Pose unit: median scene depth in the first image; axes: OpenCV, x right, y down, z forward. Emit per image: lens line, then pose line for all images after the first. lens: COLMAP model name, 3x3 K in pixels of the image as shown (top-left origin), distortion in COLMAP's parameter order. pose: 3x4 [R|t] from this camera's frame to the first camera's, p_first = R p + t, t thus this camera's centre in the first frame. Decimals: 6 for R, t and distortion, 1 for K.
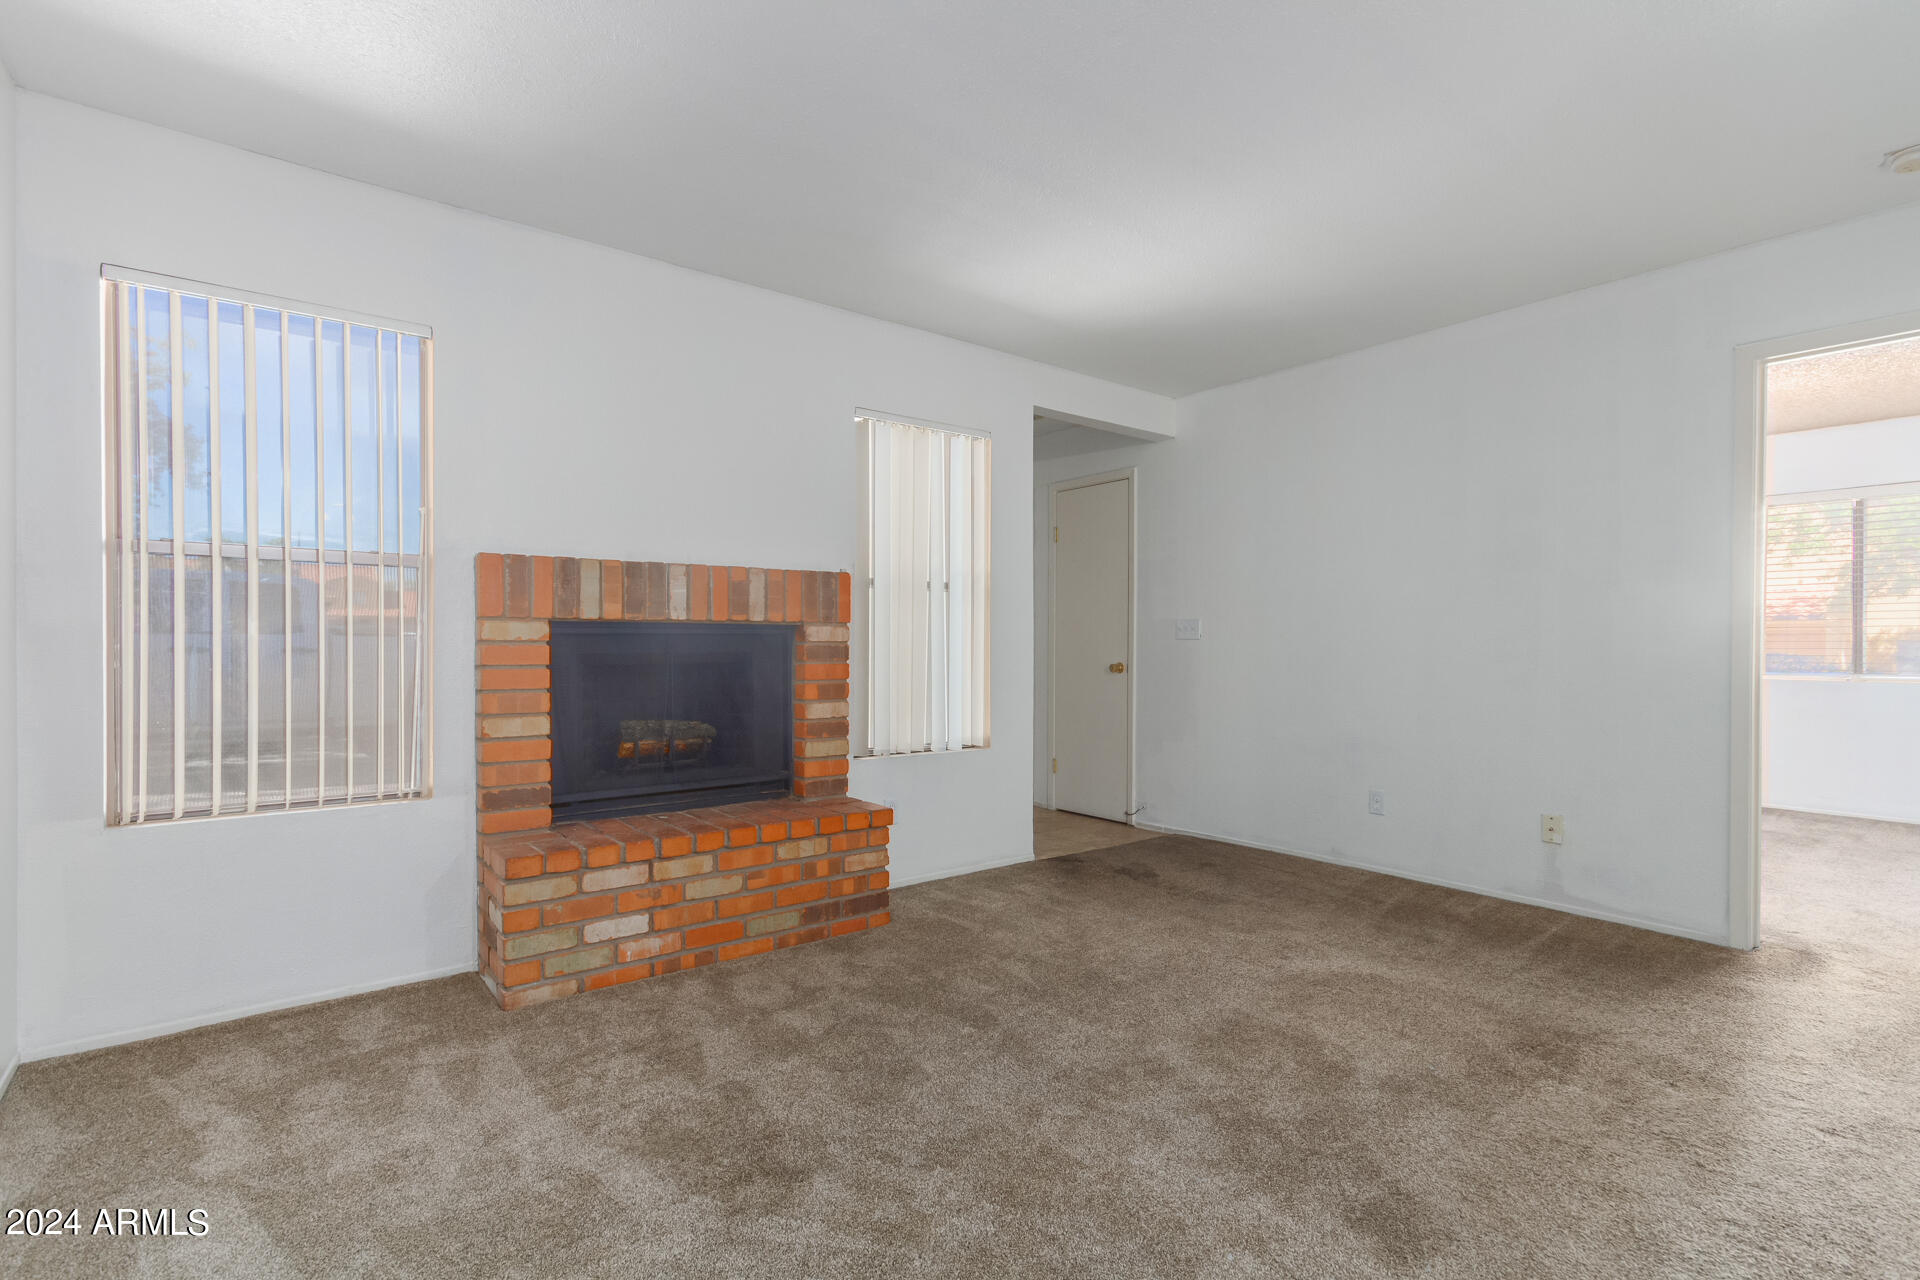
lens RADIAL K [[936.0, 0, 988.8], [0, 936.0, 655.0], [0, 0, 1]] dist [0.005885, 0.005941]
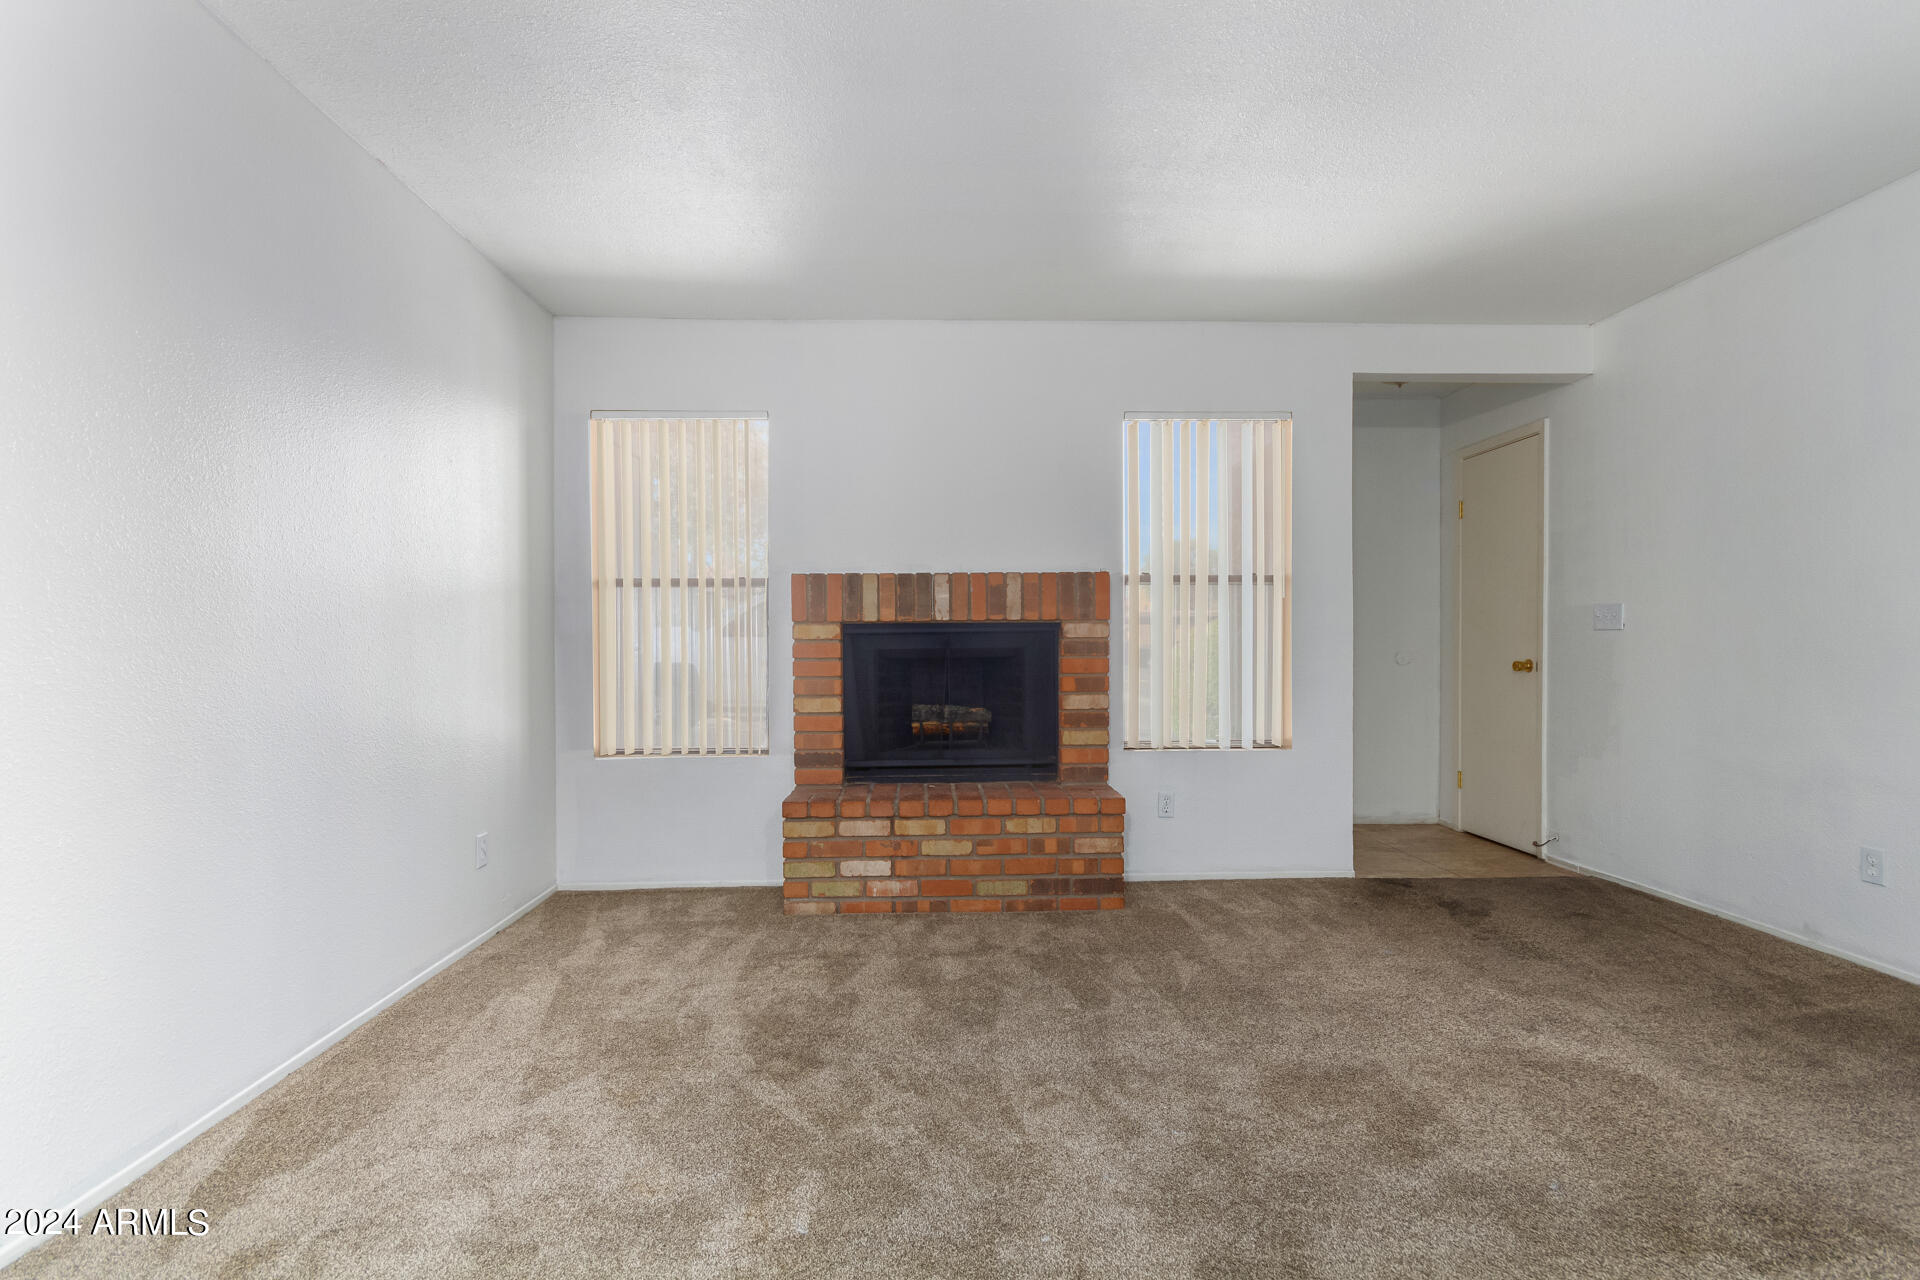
lens RADIAL K [[936.0, 0, 952.6], [0, 936.0, 658.8], [0, 0, 1]] dist [0.005885, 0.005941]
pose [[0.795245, 0.004566, -0.606271, 0.406041], [0.000174, 0.999970, 0.007758, 0.001610], [0.606288, -0.006275, 0.795220, 0.068307]]
